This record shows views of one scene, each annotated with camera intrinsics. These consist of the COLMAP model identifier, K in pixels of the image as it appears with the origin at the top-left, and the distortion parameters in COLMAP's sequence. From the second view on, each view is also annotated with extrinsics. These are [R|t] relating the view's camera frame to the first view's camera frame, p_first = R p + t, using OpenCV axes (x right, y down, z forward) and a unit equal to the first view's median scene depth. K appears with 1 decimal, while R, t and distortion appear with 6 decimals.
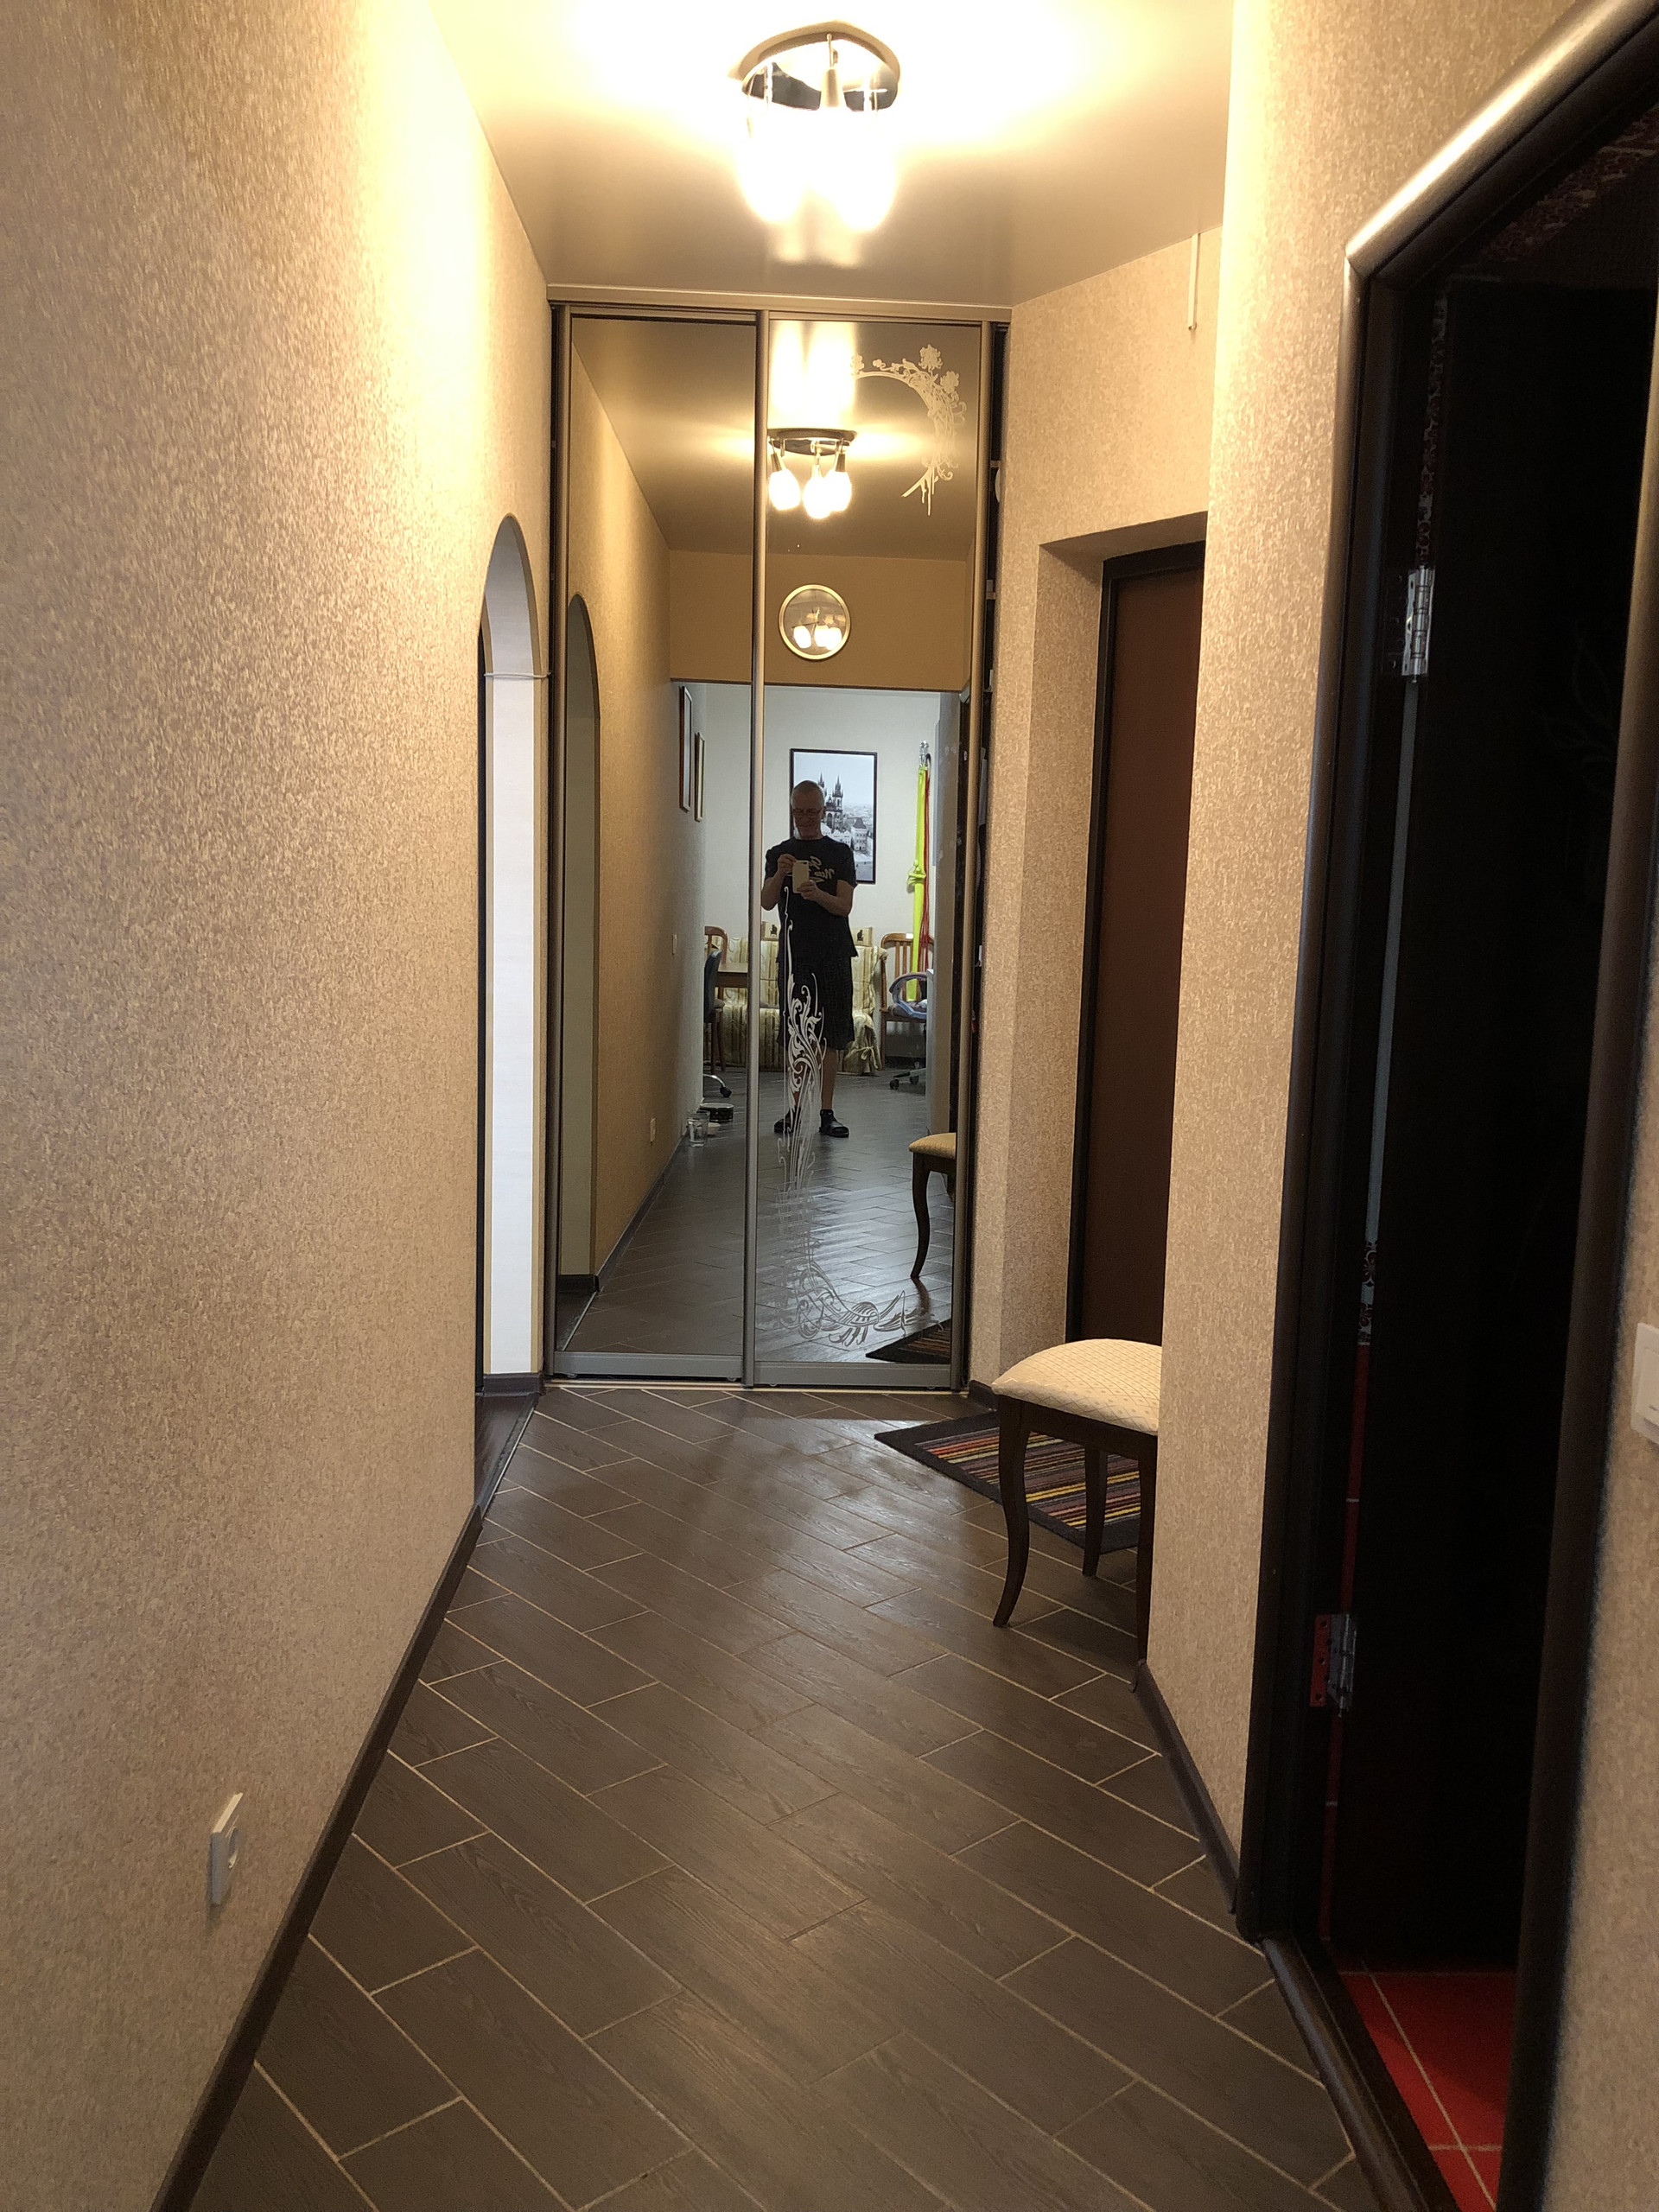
lens RADIAL K [[1821.8, 0, 832.8], [0, 1821.8, 1097.5], [0, 0, 1]] dist [0.043958, -0.055829]
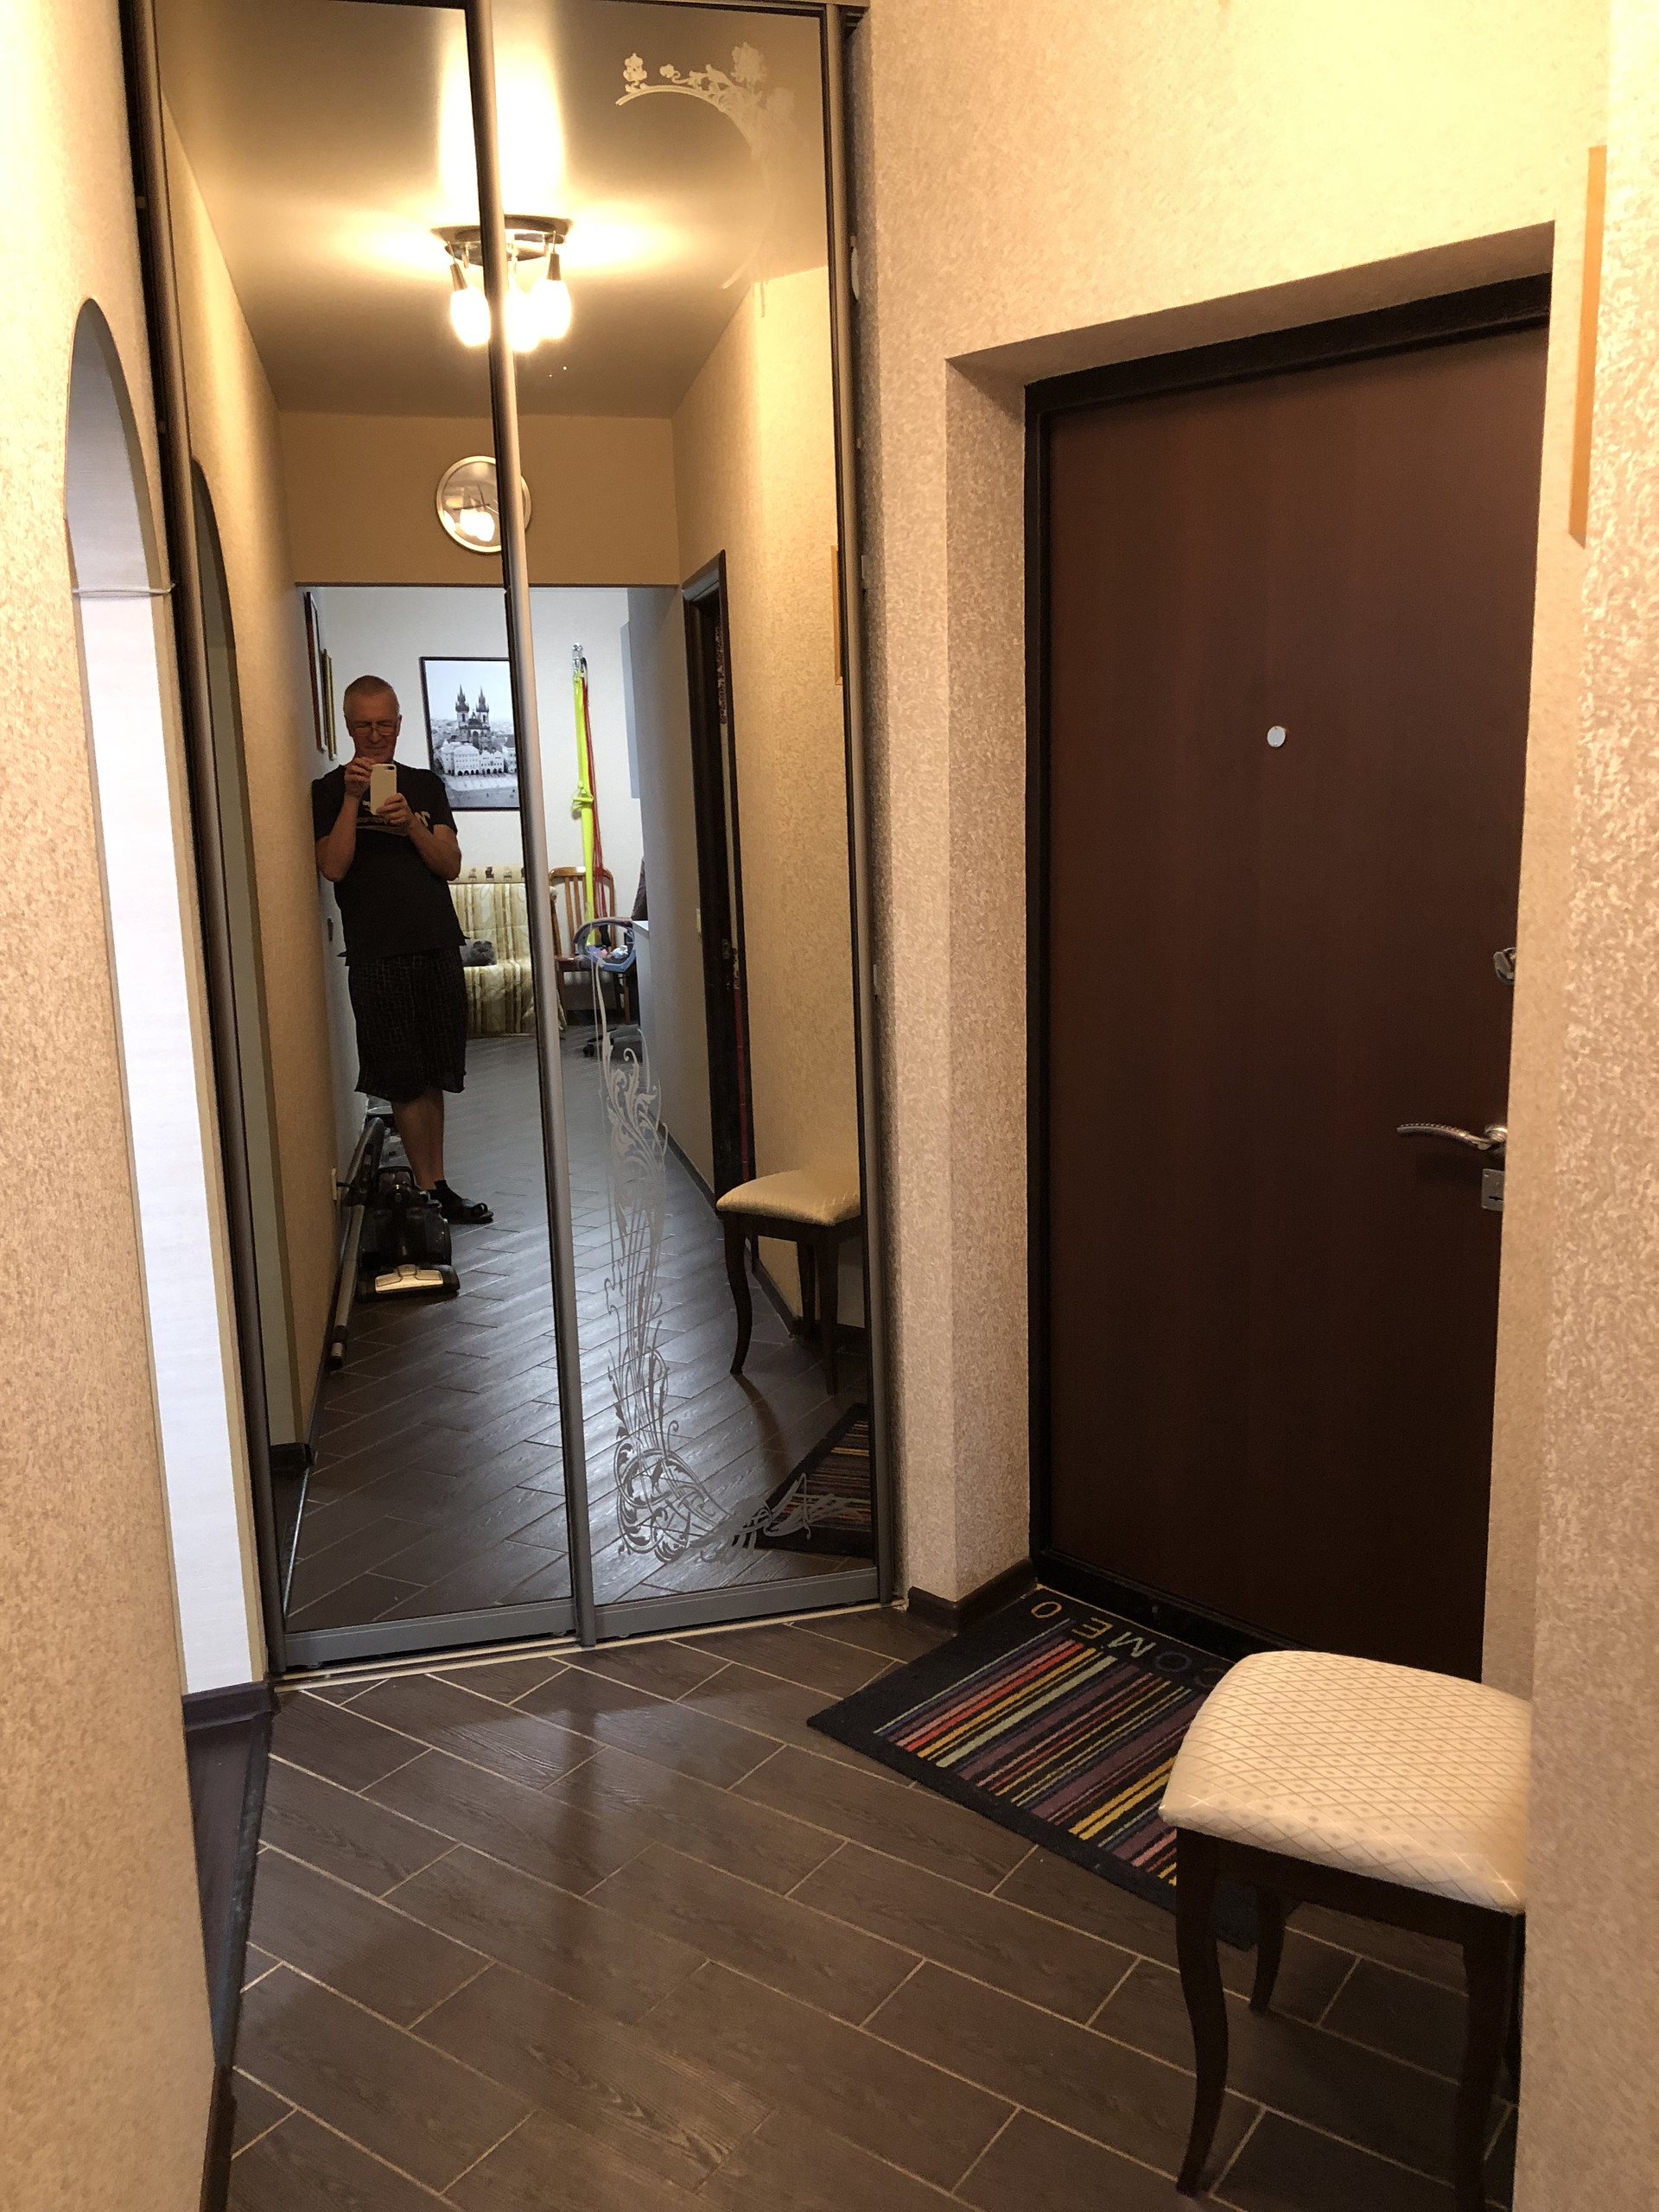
lens RADIAL K [[1821.8, 0, 835.9], [0, 1821.8, 1085.7], [0, 0, 1]] dist [0.043958, -0.055829]
pose [[0.974418, -0.094193, 0.204052, -0.079371], [0.083511, 0.994677, 0.060361, -0.083158], [-0.208651, -0.041776, 0.977097, 0.343263]]
